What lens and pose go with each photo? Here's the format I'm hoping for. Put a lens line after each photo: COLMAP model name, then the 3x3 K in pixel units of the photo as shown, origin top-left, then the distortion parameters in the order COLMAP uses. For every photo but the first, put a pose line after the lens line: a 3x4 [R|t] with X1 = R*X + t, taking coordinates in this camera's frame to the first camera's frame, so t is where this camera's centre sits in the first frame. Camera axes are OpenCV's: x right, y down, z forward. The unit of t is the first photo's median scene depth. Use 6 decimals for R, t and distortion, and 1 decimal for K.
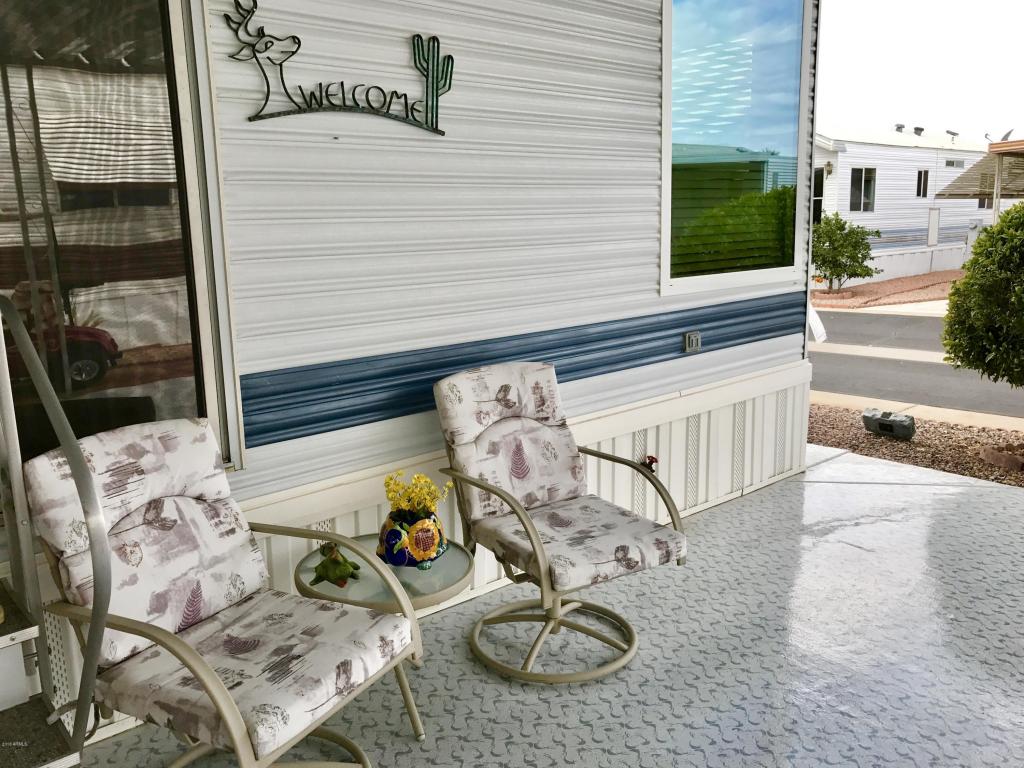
lens RADIAL K [[836.3, 0, 511.8], [0, 836.3, 382.7], [0, 0, 1]] dist [0.033409, -0.042628]
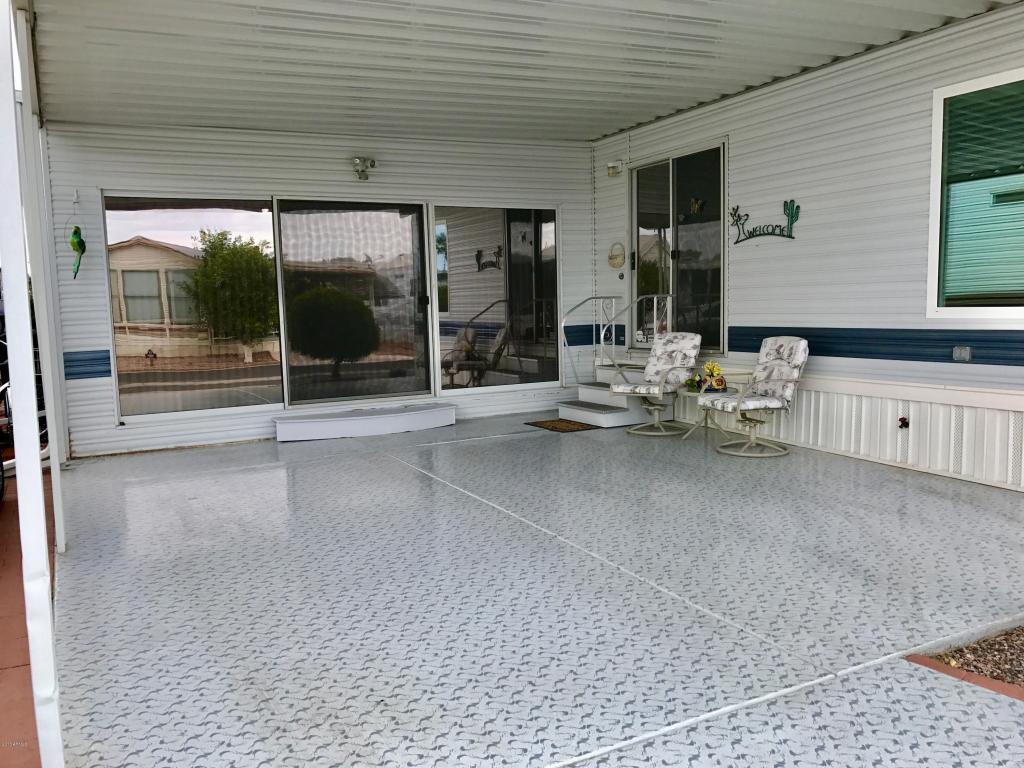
lens RADIAL K [[836.3, 0, 511.2], [0, 836.3, 385.2], [0, 0, 1]] dist [0.033409, -0.042628]
pose [[-0.228794, 0.117622, -0.966343, 2.578855], [-0.166599, 0.973298, 0.157913, -0.138393], [0.959113, 0.197121, -0.203089, 0.831249]]
